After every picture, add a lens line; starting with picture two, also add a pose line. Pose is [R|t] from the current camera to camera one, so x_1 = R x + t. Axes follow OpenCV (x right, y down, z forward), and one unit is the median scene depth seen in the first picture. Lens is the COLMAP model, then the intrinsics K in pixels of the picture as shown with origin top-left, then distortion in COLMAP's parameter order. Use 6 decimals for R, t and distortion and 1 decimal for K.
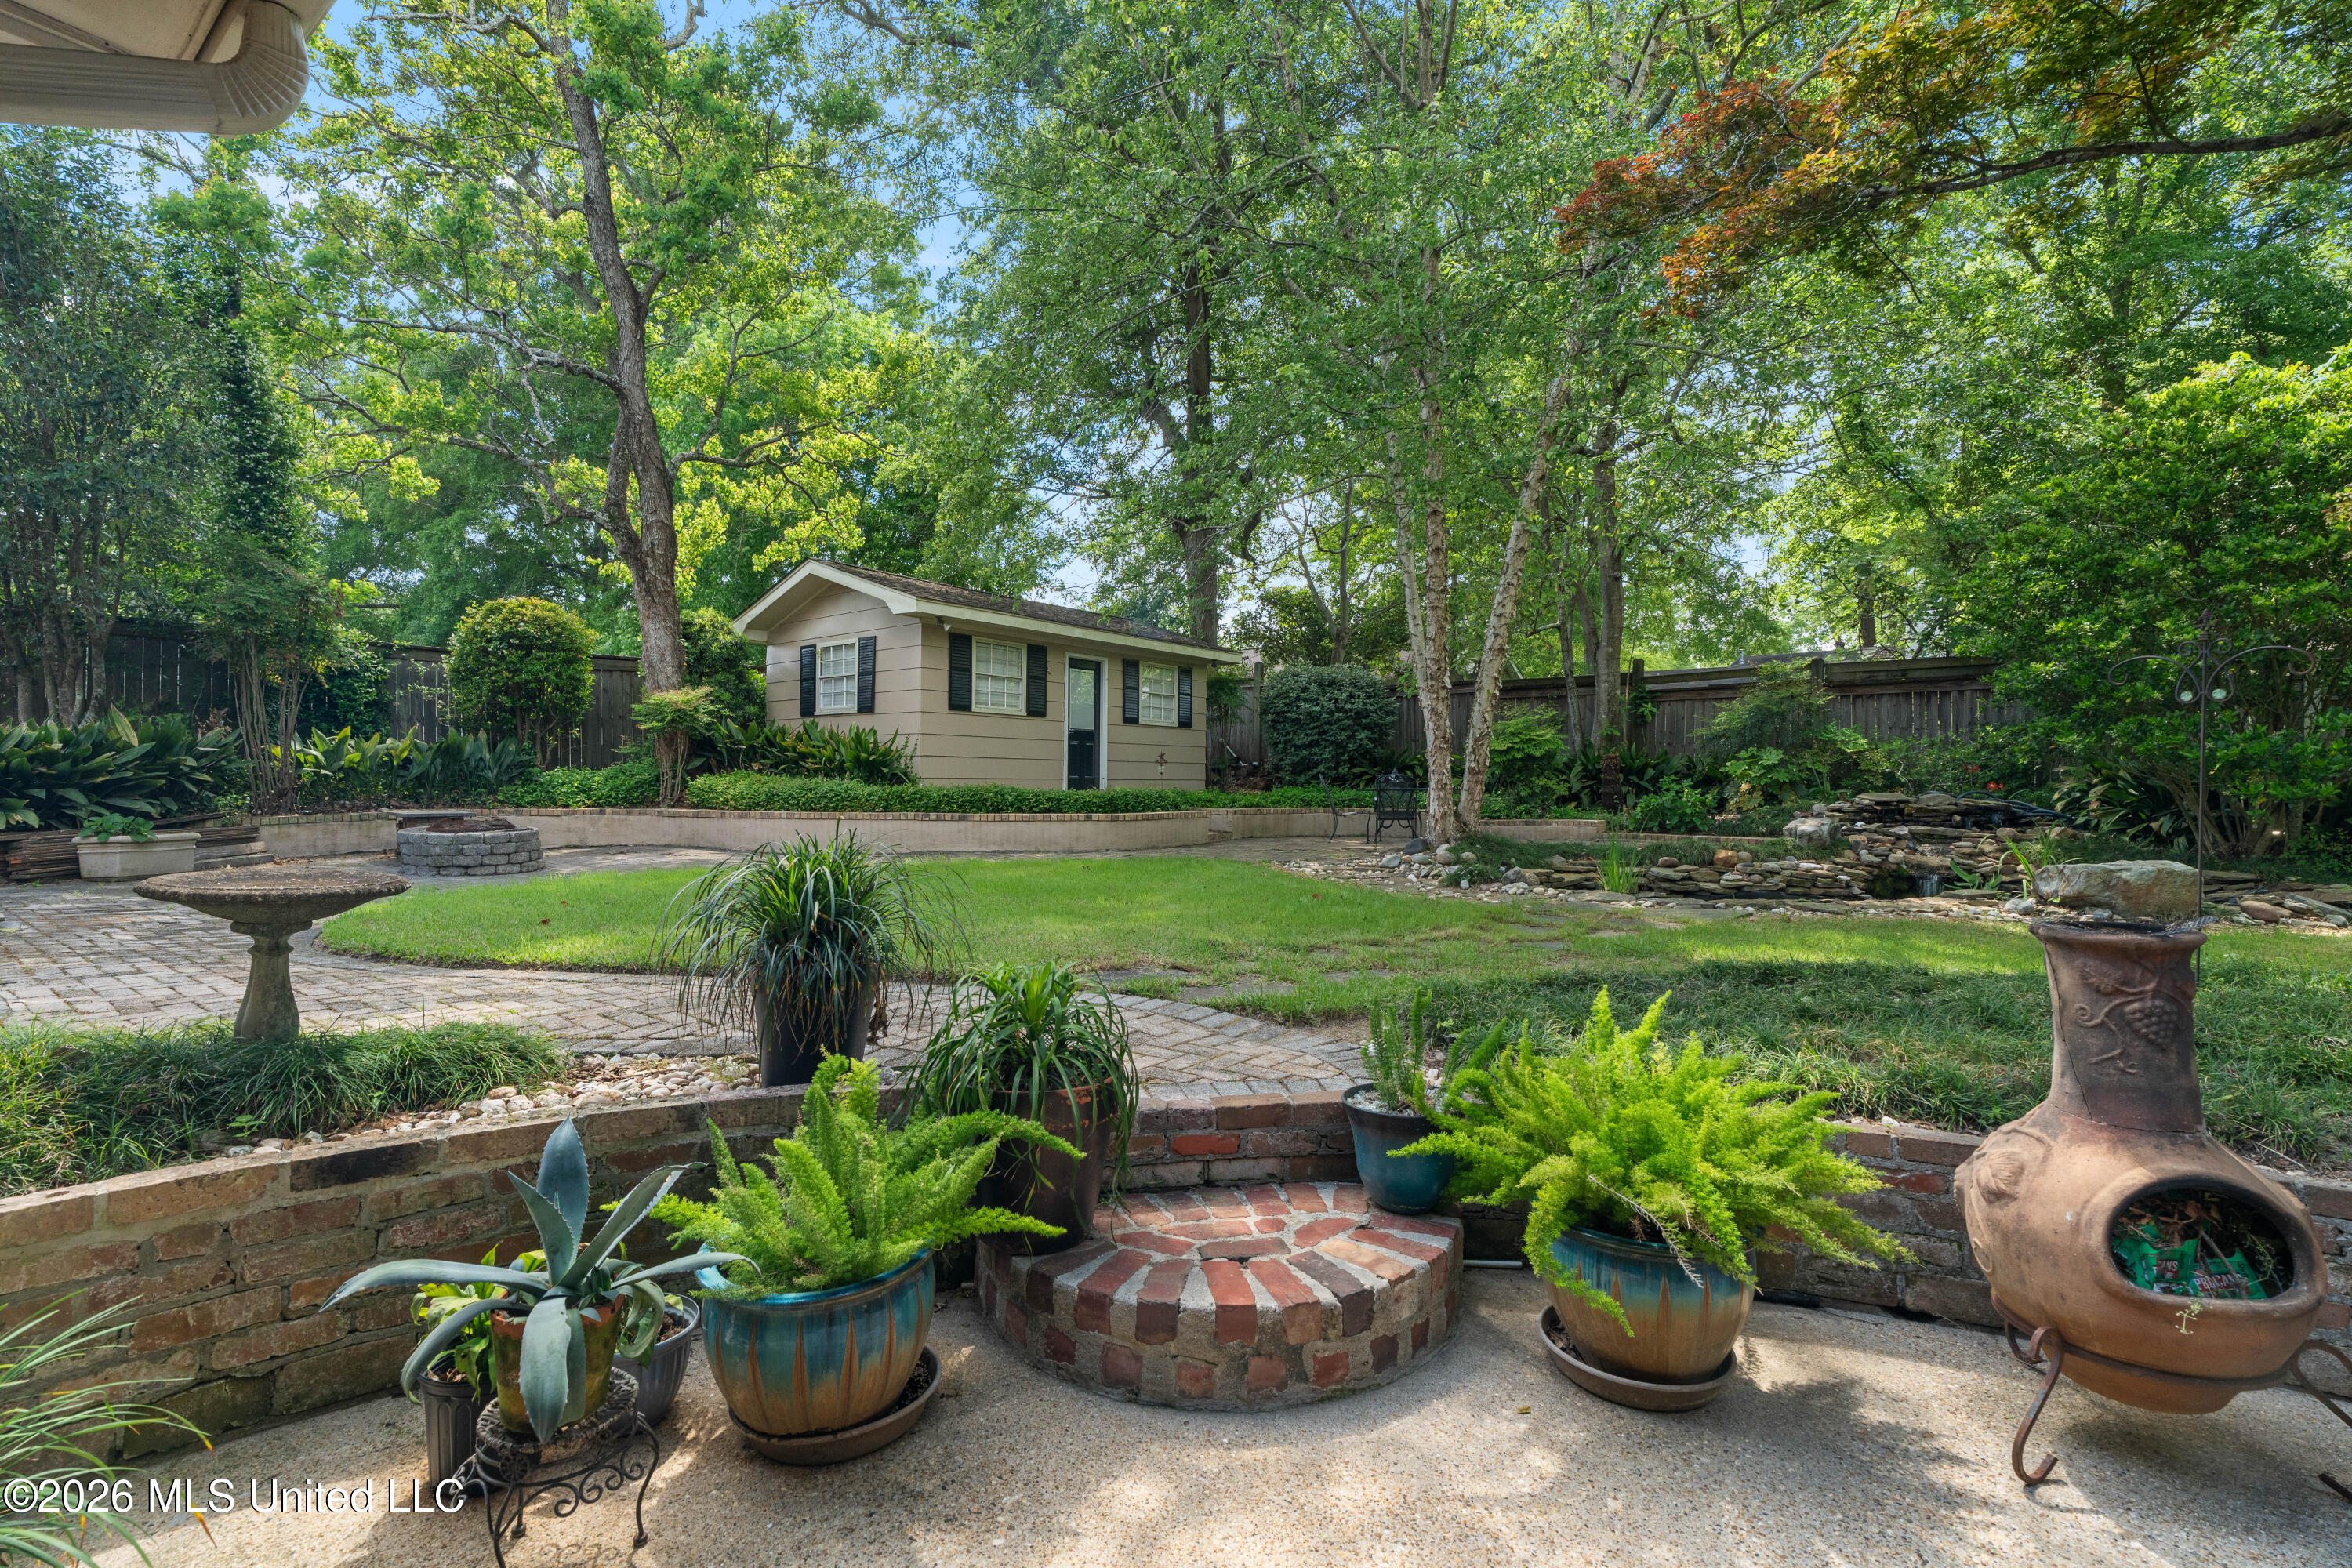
lens RADIAL K [[1054.9, 0, 1176.9], [0, 1054.9, 787.2], [0, 0, 1]] dist [-0.002305, 0.000098]
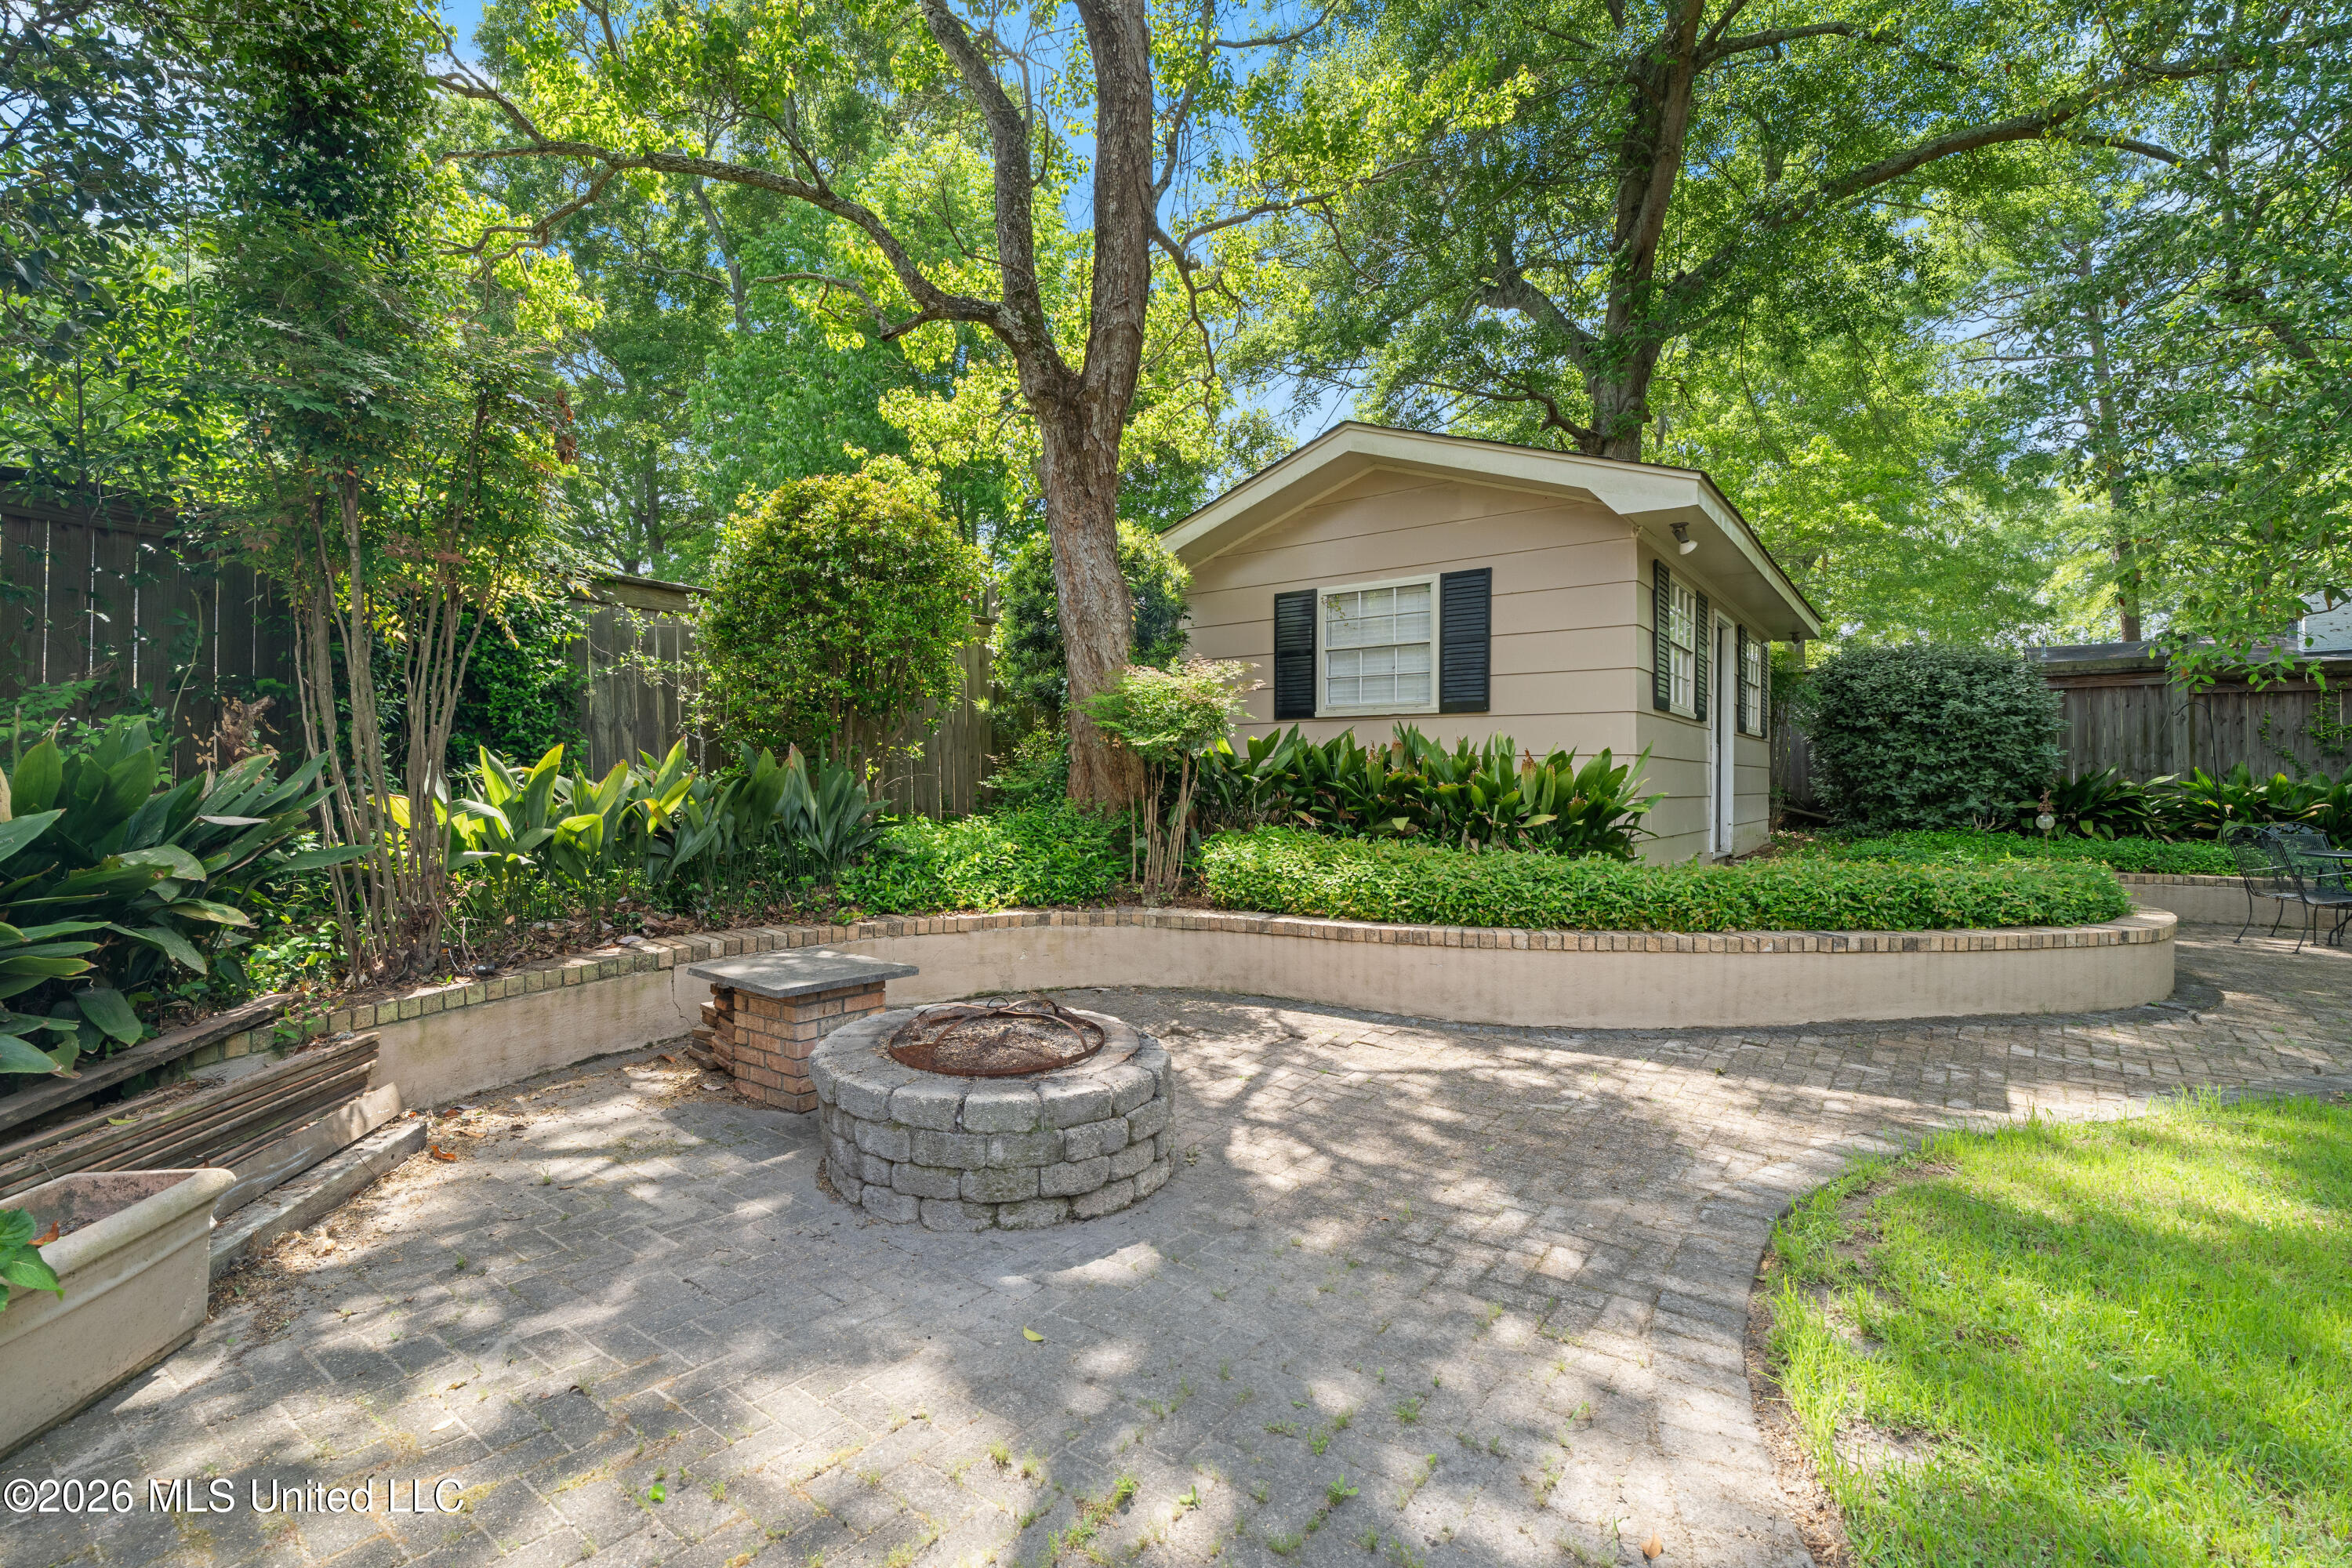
lens RADIAL K [[1054.9, 0, 1167.0], [0, 1054.9, 789.0], [0, 0, 1]] dist [-0.002305, 0.000098]
pose [[0.999892, -0.002859, 0.014424, -0.467109], [0.002917, 0.999988, -0.004004, -0.031725], [-0.014412, 0.004046, 0.999888, 0.492476]]
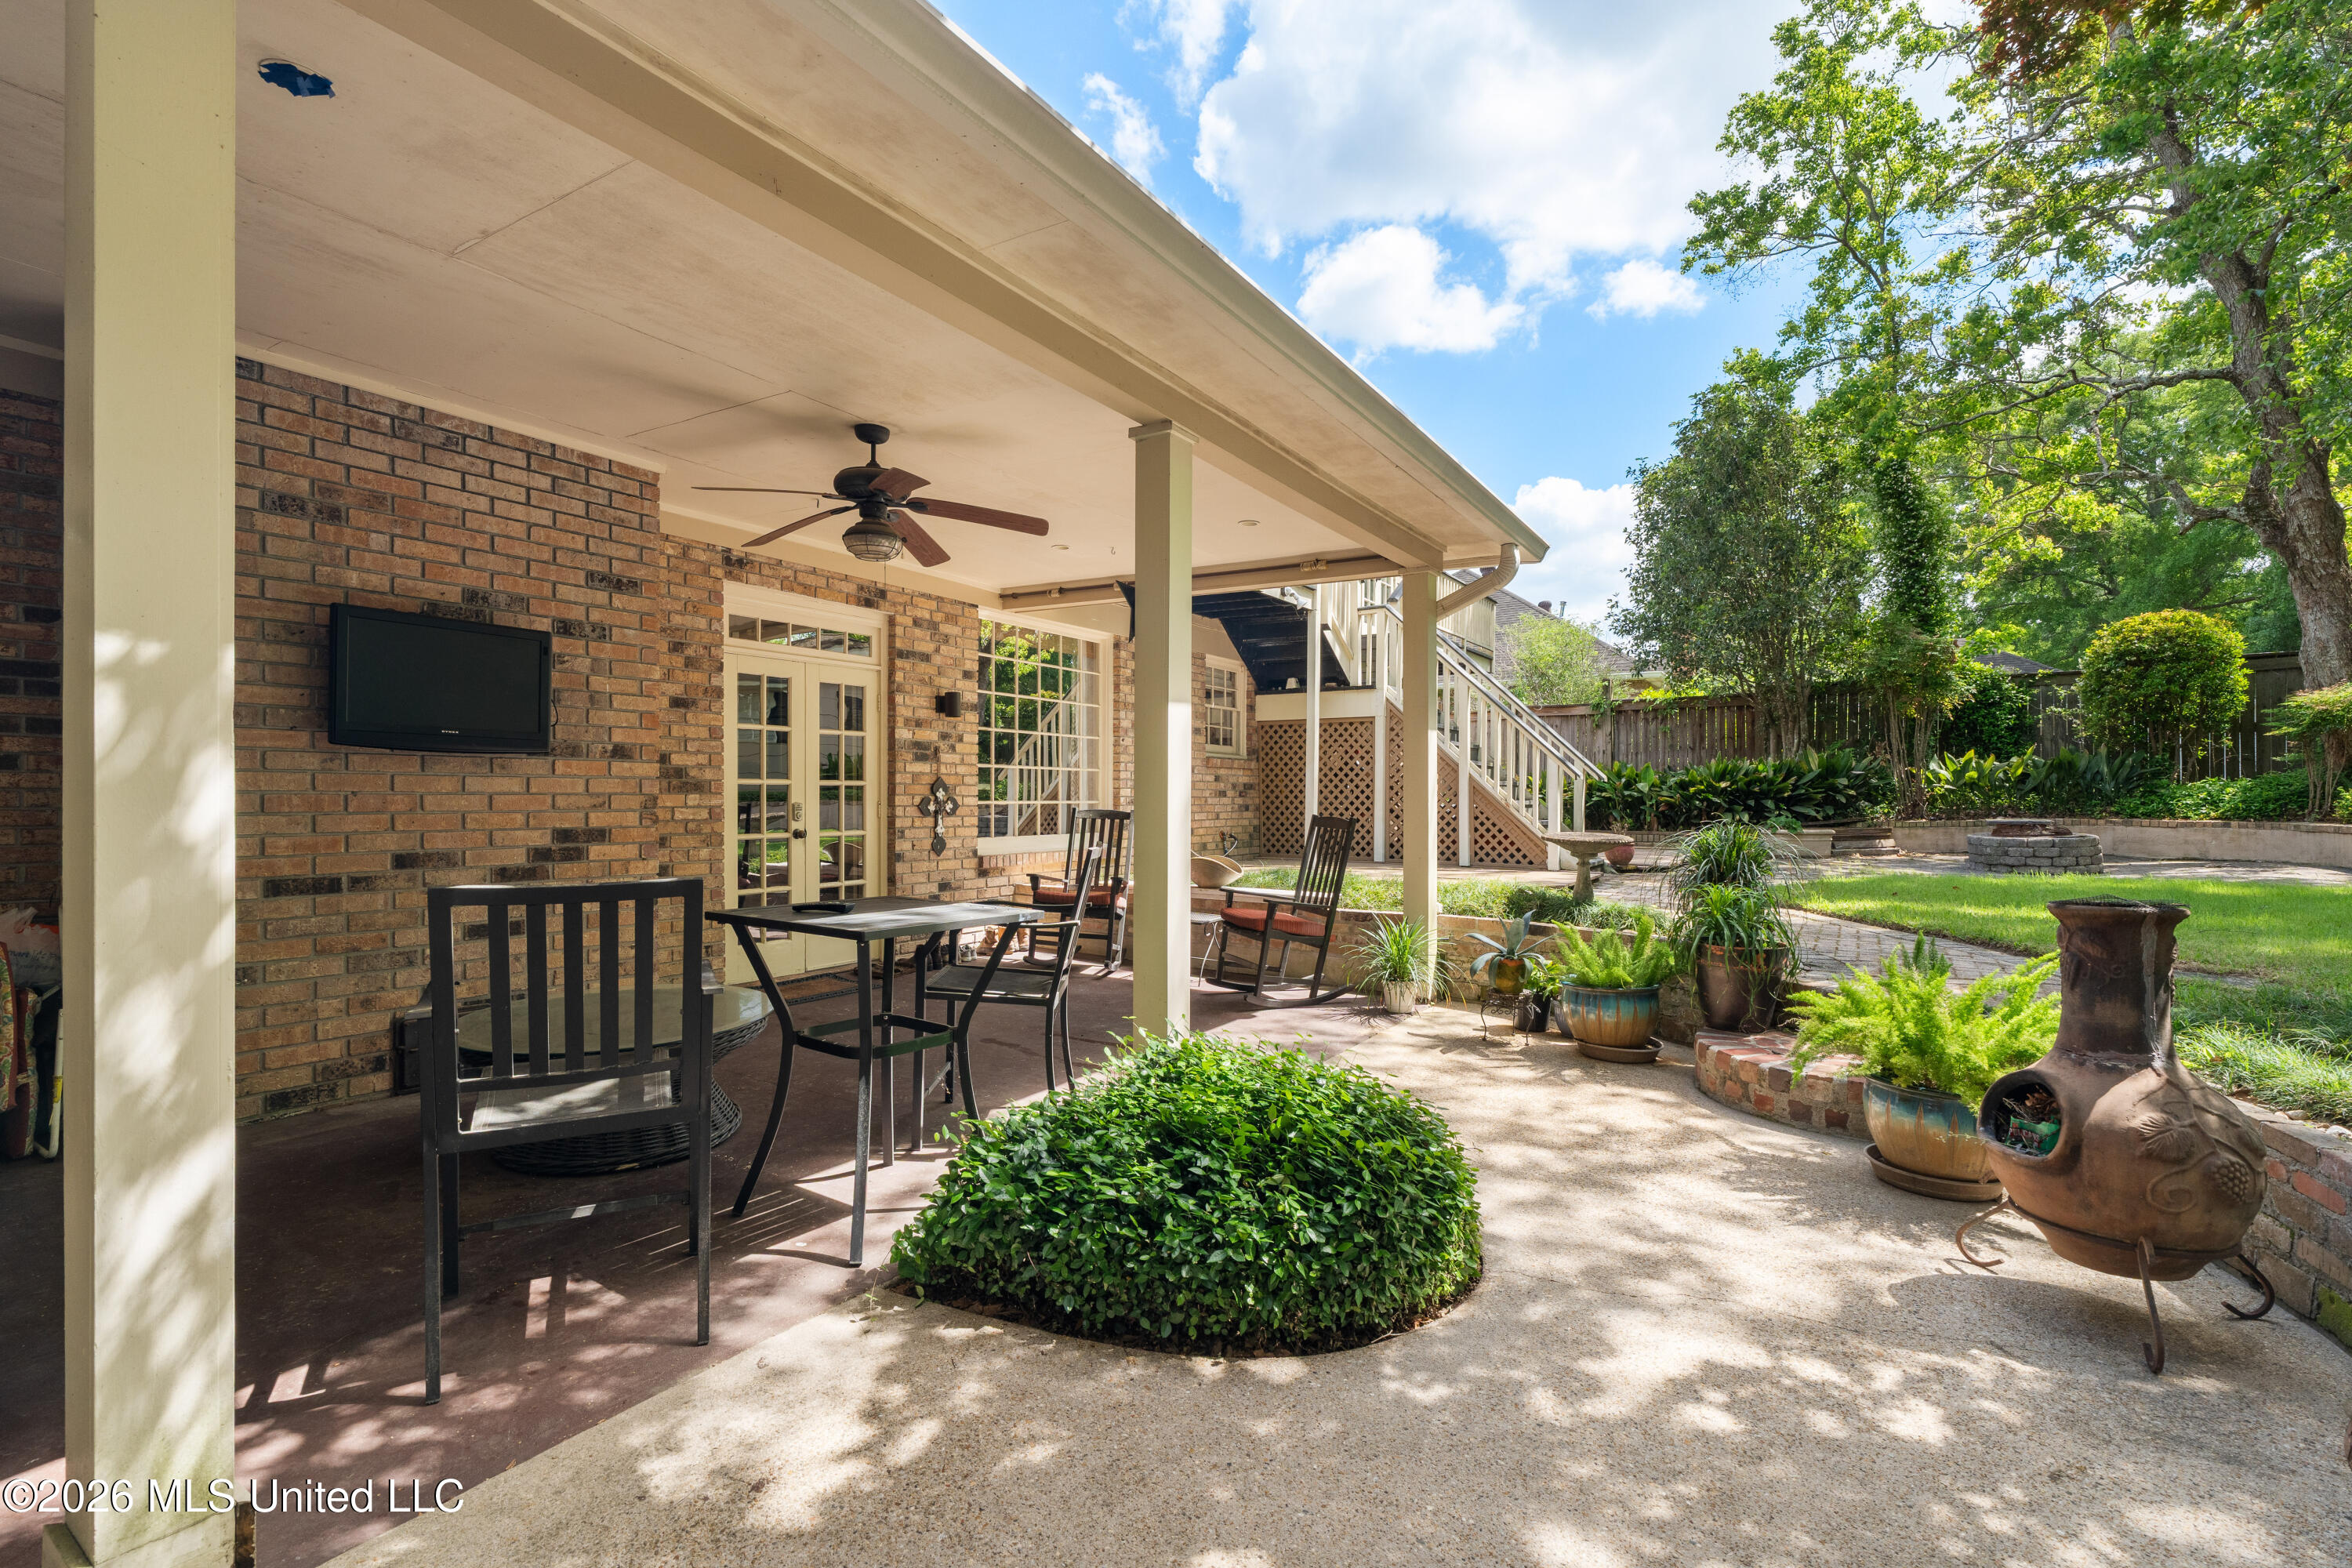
lens RADIAL K [[1054.9, 0, 1171.1], [0, 1054.9, 799.3], [0, 0, 1]] dist [-0.002305, 0.000098]
pose [[0.090374, -0.002625, -0.995904, 0.296455], [0.000164, 0.999997, -0.002621, 0.002603], [0.995908, 0.000073, 0.090374, -0.033767]]
